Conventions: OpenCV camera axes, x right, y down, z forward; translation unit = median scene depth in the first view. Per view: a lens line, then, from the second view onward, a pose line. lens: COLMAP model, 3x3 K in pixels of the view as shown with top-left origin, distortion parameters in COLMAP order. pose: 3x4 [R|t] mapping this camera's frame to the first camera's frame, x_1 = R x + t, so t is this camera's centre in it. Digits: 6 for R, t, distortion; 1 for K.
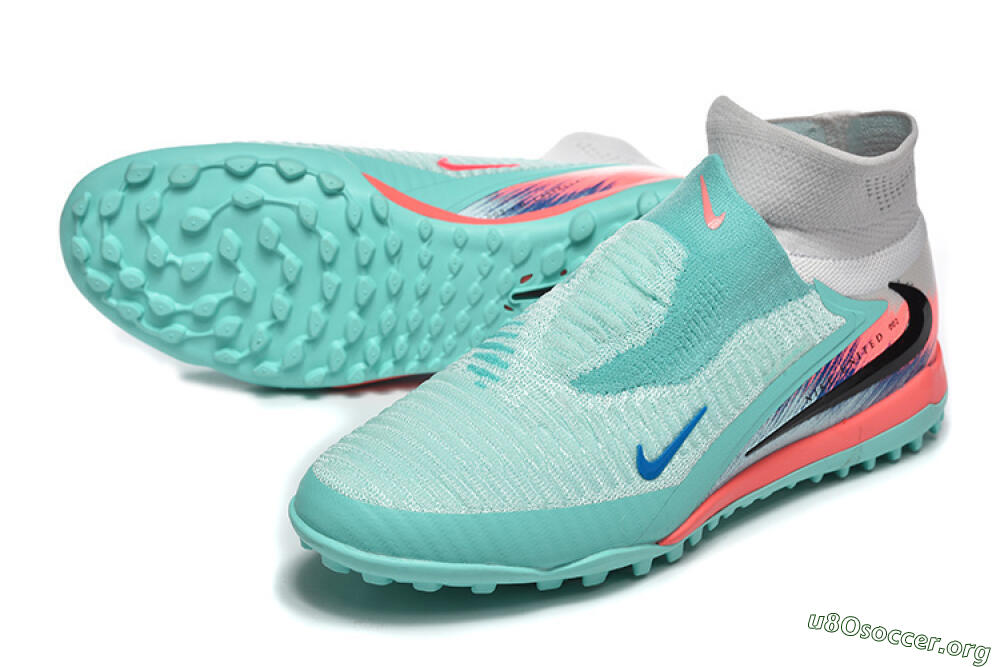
lens RADIAL K [[2660.7, 0, 501.1], [0, 2660.7, 412.4], [0, 0, 1]] dist [0.108544, 0.086925]
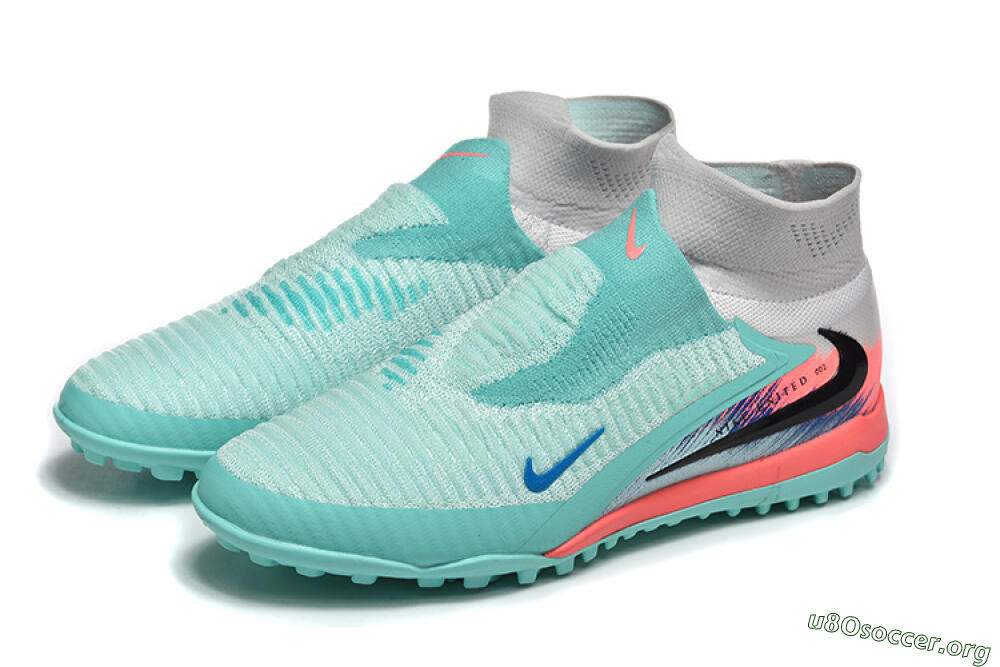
lens RADIAL K [[2660.7, 0, 501.1], [0, 2660.7, 412.4], [0, 0, 1]] dist [0.108544, 0.086925]
pose [[0.986049, 0.090161, -0.139922, 0.177859], [-0.093658, 0.995431, -0.018600, 0.014457], [0.137605, 0.031445, 0.989988, -0.030402]]
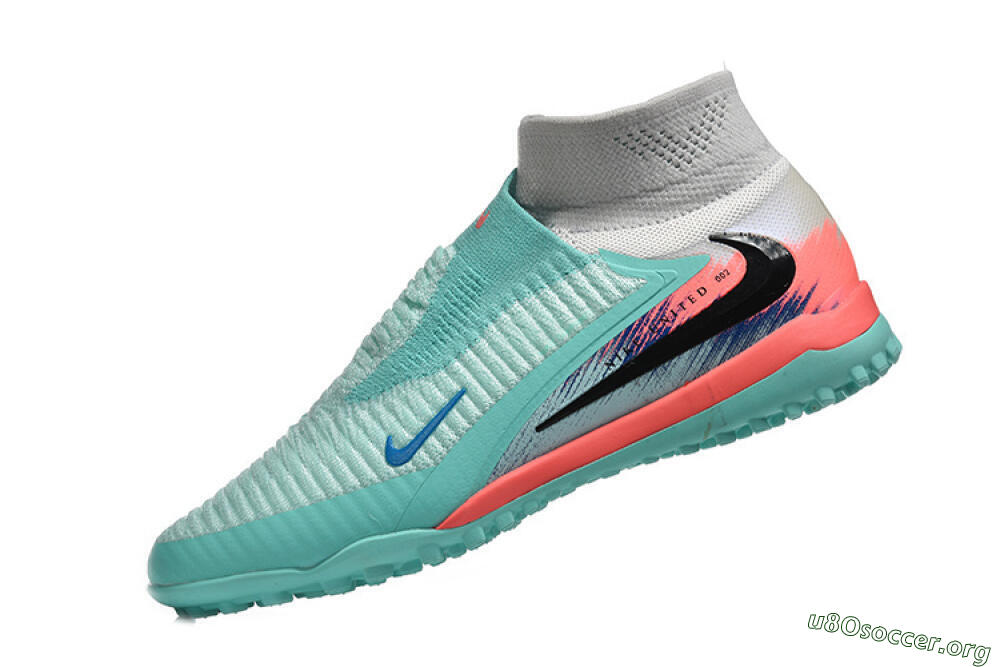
lens RADIAL K [[2660.7, 0, 501.1], [0, 2660.7, 412.4], [0, 0, 1]] dist [0.108544, 0.086925]
pose [[0.704925, -0.277886, -0.652579, 0.731048], [0.089656, 0.947587, -0.306660, 0.312418], [0.703592, 0.157665, 0.692892, 0.299965]]
